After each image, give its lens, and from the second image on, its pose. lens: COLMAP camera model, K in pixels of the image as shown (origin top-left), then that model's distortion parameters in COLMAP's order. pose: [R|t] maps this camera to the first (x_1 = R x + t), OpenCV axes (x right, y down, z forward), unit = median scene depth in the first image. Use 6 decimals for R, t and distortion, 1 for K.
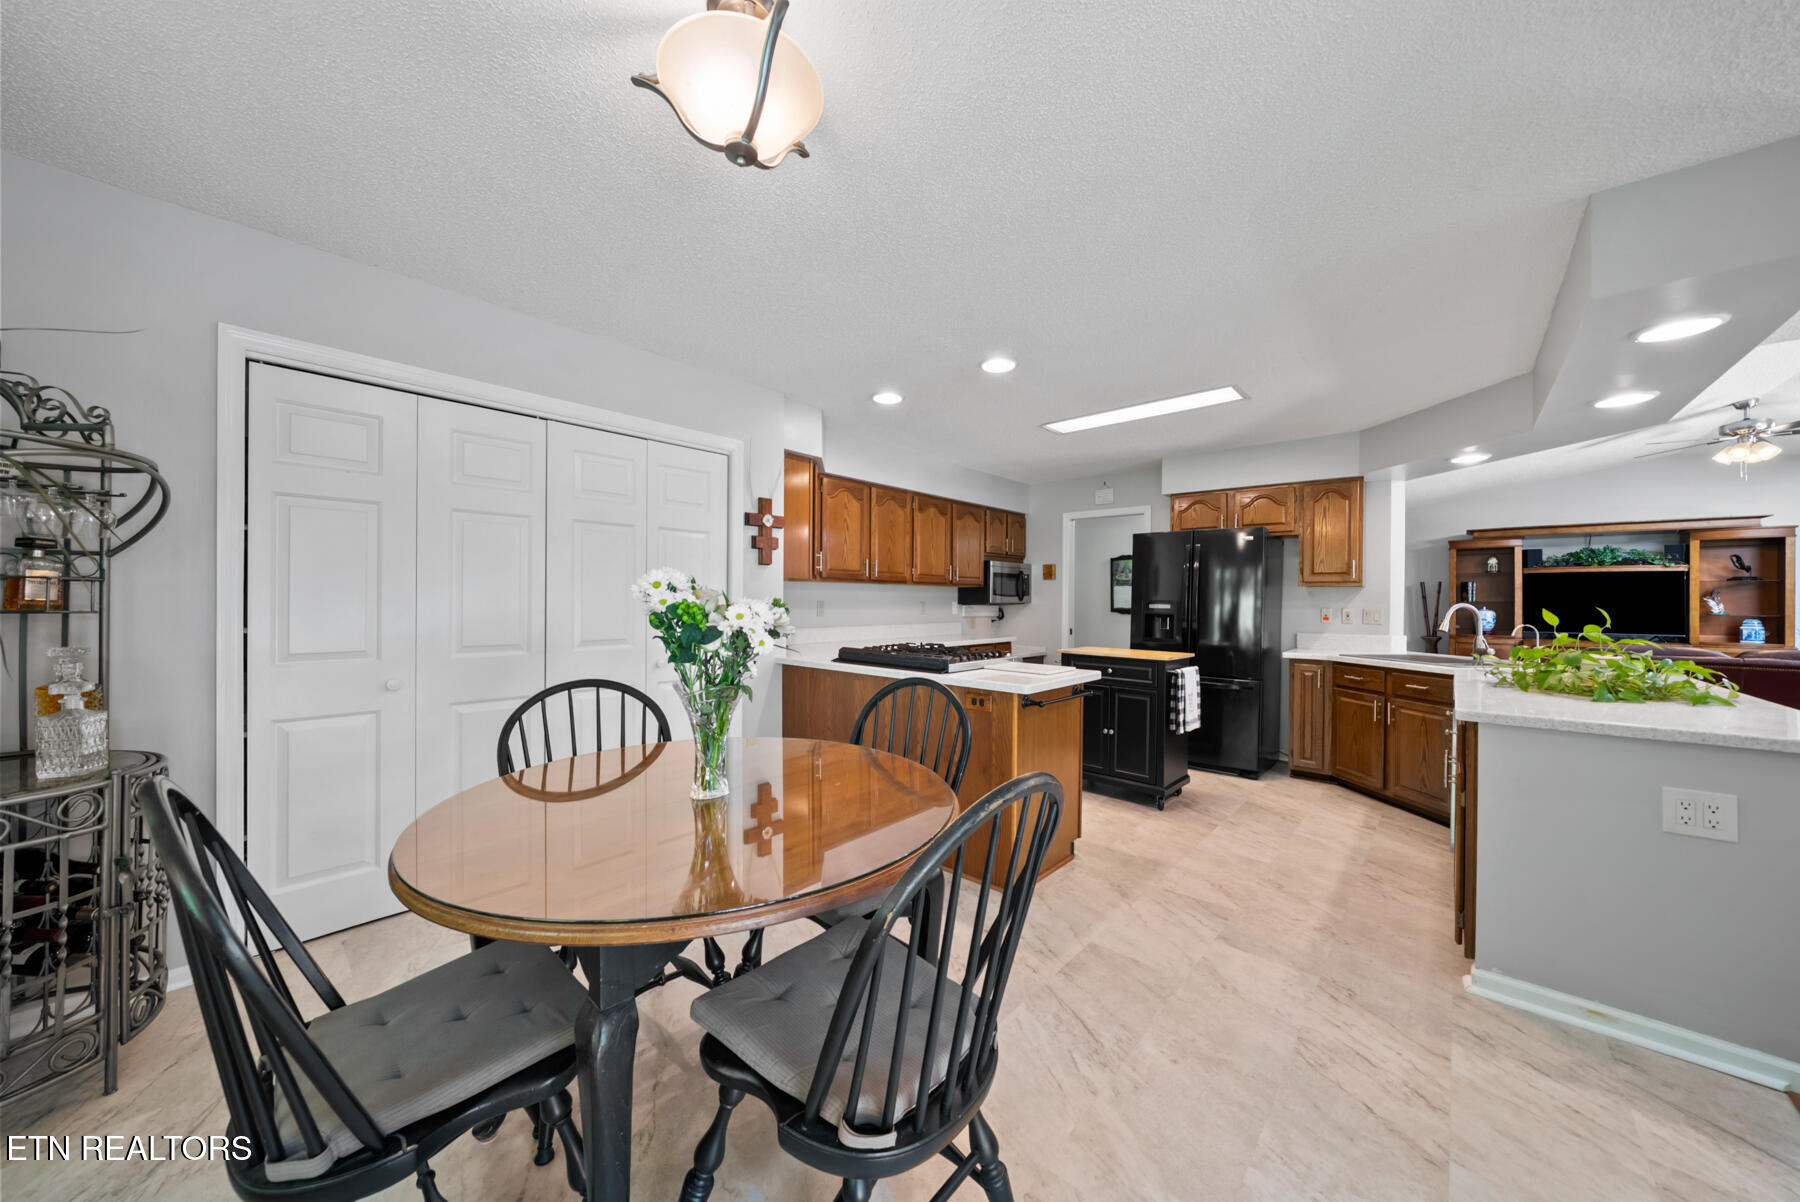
lens RADIAL K [[618.3, 0, 900.0], [0, 618.3, 601.0], [0, 0, 1]] dist [-0.004324, 0.000178]
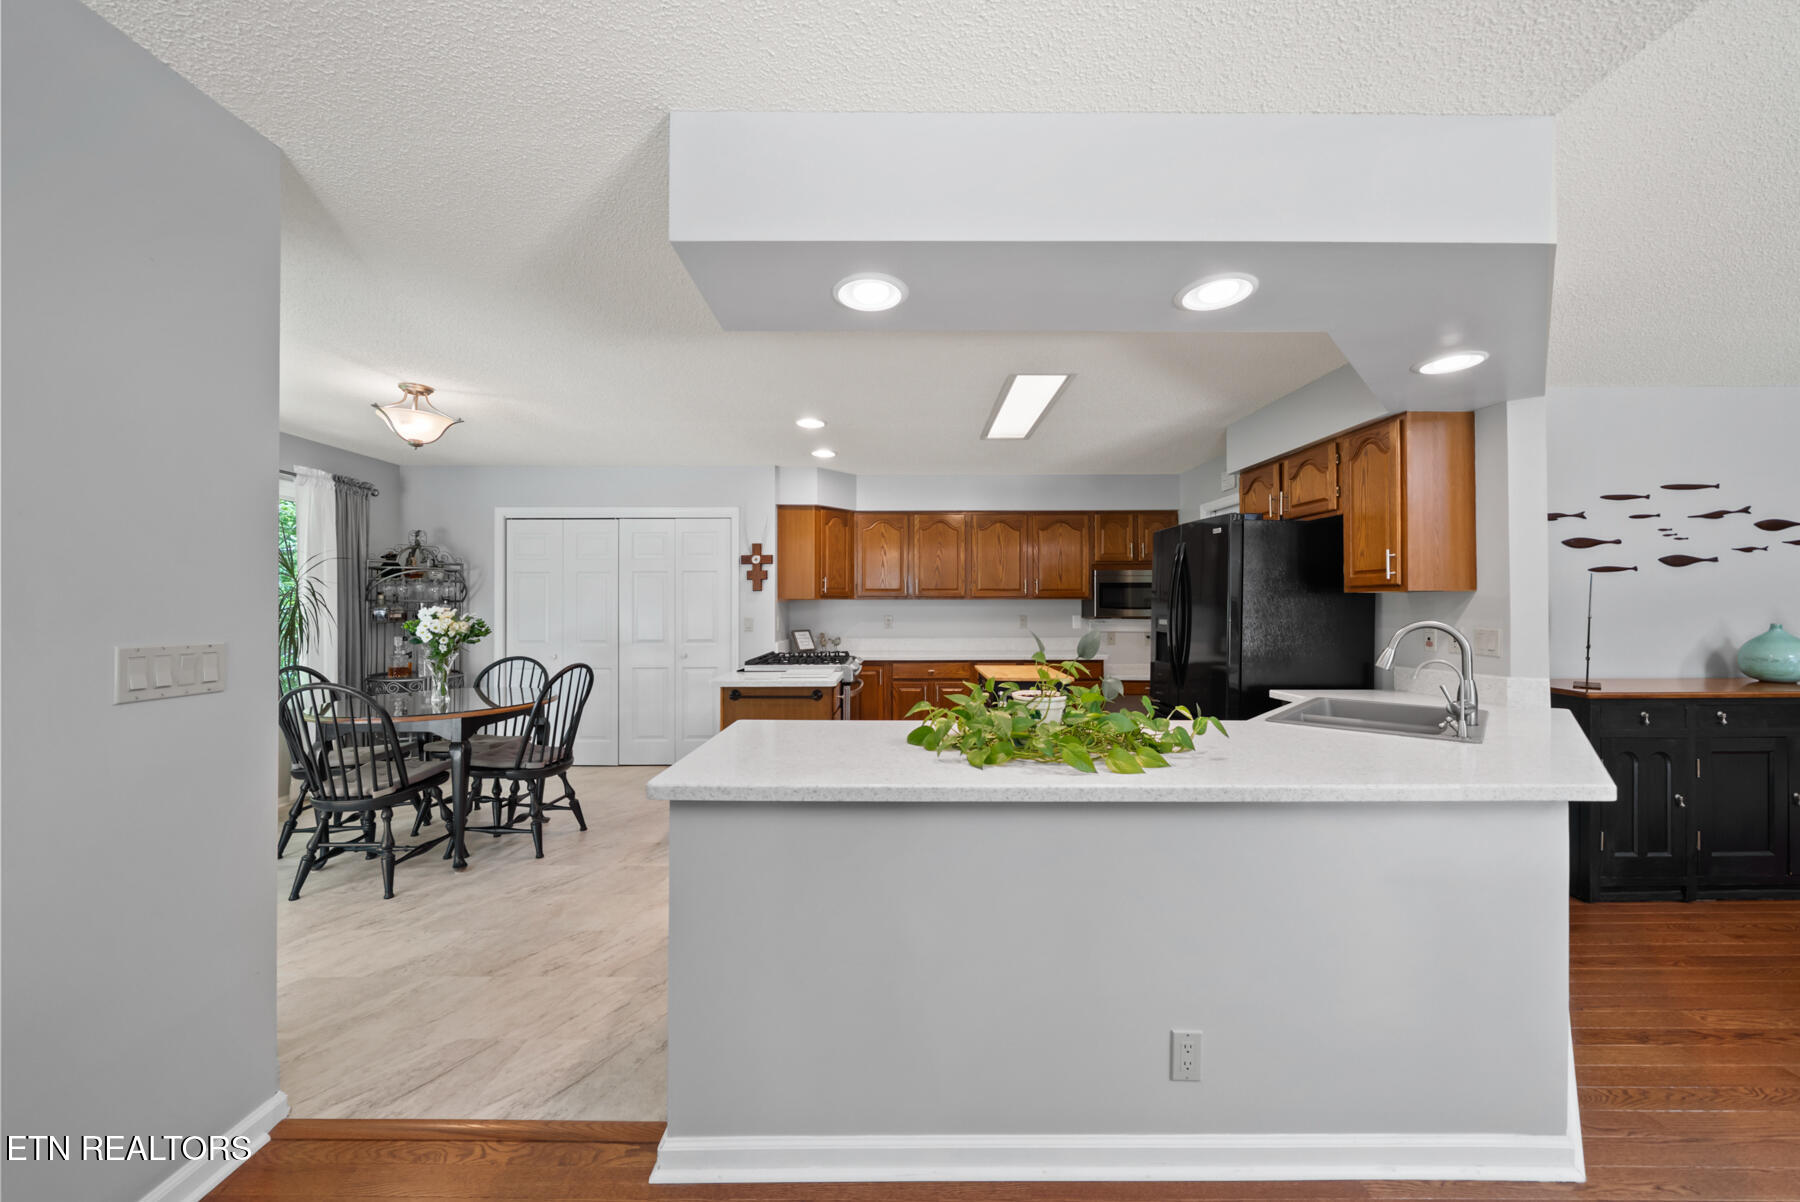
lens RADIAL K [[650.7, 0, 900.0], [0, 650.7, 601.0], [0, 0, 1]] dist [-0.007914, 0.000004]
pose [[0.673601, -0.017109, -0.738897, 0.903384], [0.005081, 0.999816, -0.018518, -0.005718], [0.739078, 0.008719, 0.673563, 0.204343]]
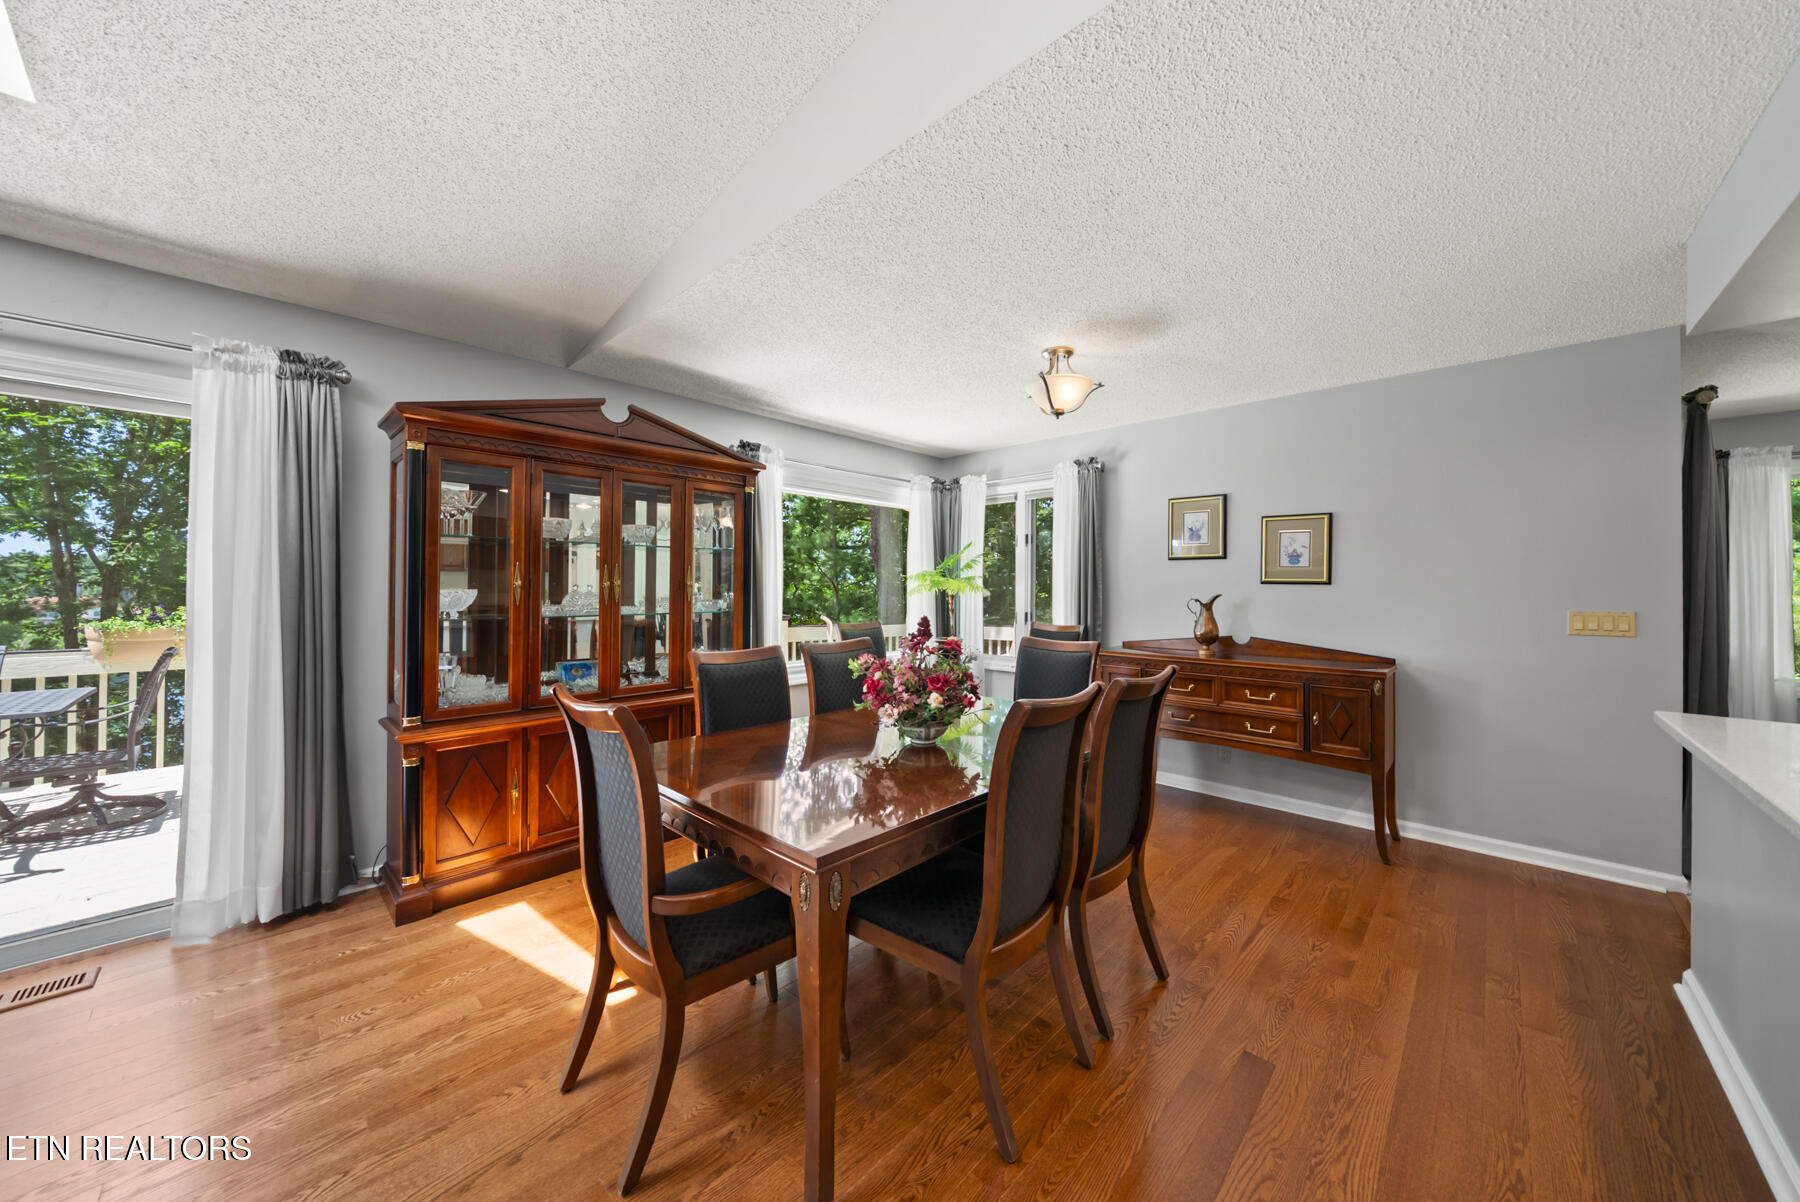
lens RADIAL K [[624.4, 0, 897.9], [0, 624.4, 596.7], [0, 0, 1]] dist [-0.005843, 0.000073]
pose [[-0.999547, -0.011515, 0.027821, 1.151850], [-0.011053, 0.999799, 0.016707, -0.009560], [-0.028008, 0.016392, -0.999473, 0.836928]]
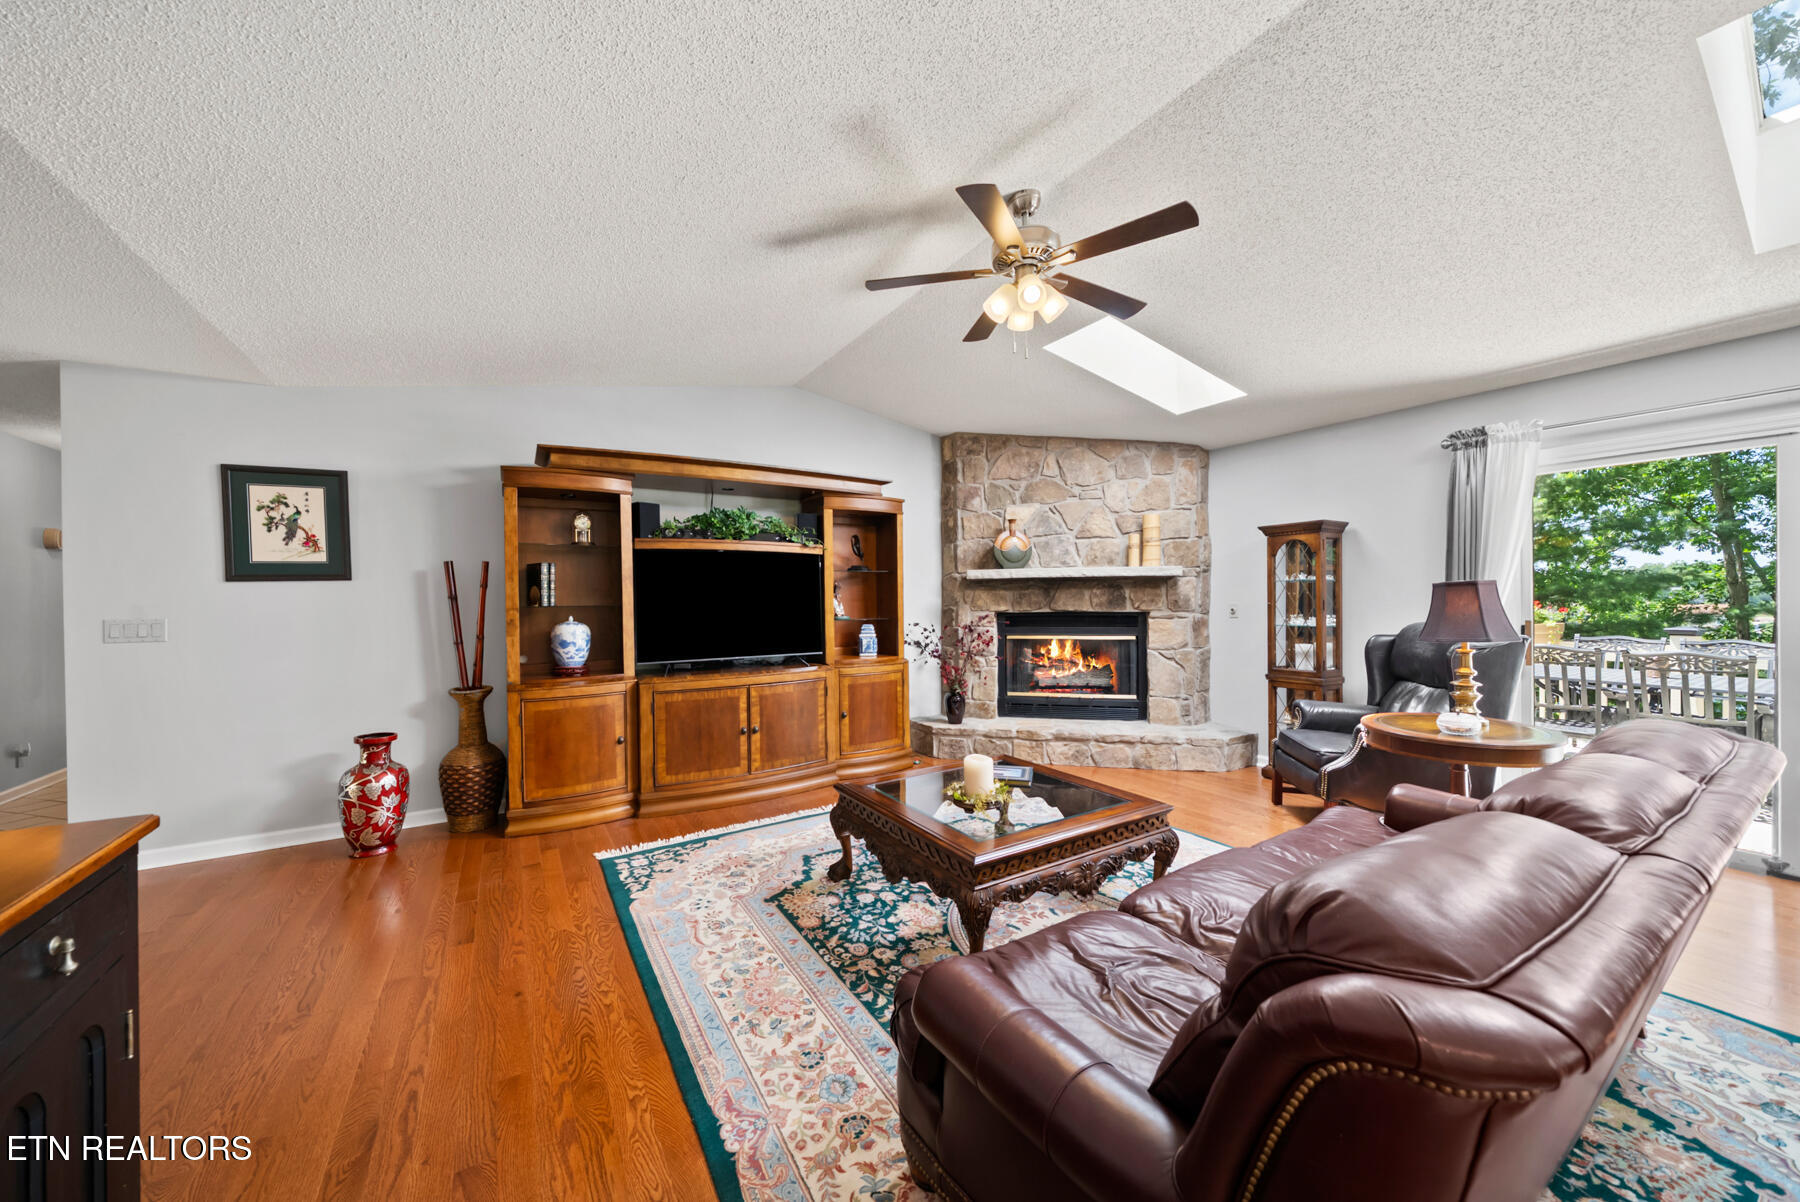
lens RADIAL K [[631.1, 0, 895.3], [0, 631.1, 600.6], [0, 0, 1]] dist [-0.005547, -0.000093]
pose [[0.282892, -0.013347, 0.959059, 1.016160], [0.013437, 0.999860, 0.009951, -0.007813], [-0.959058, 0.010072, 0.283031, 1.142967]]
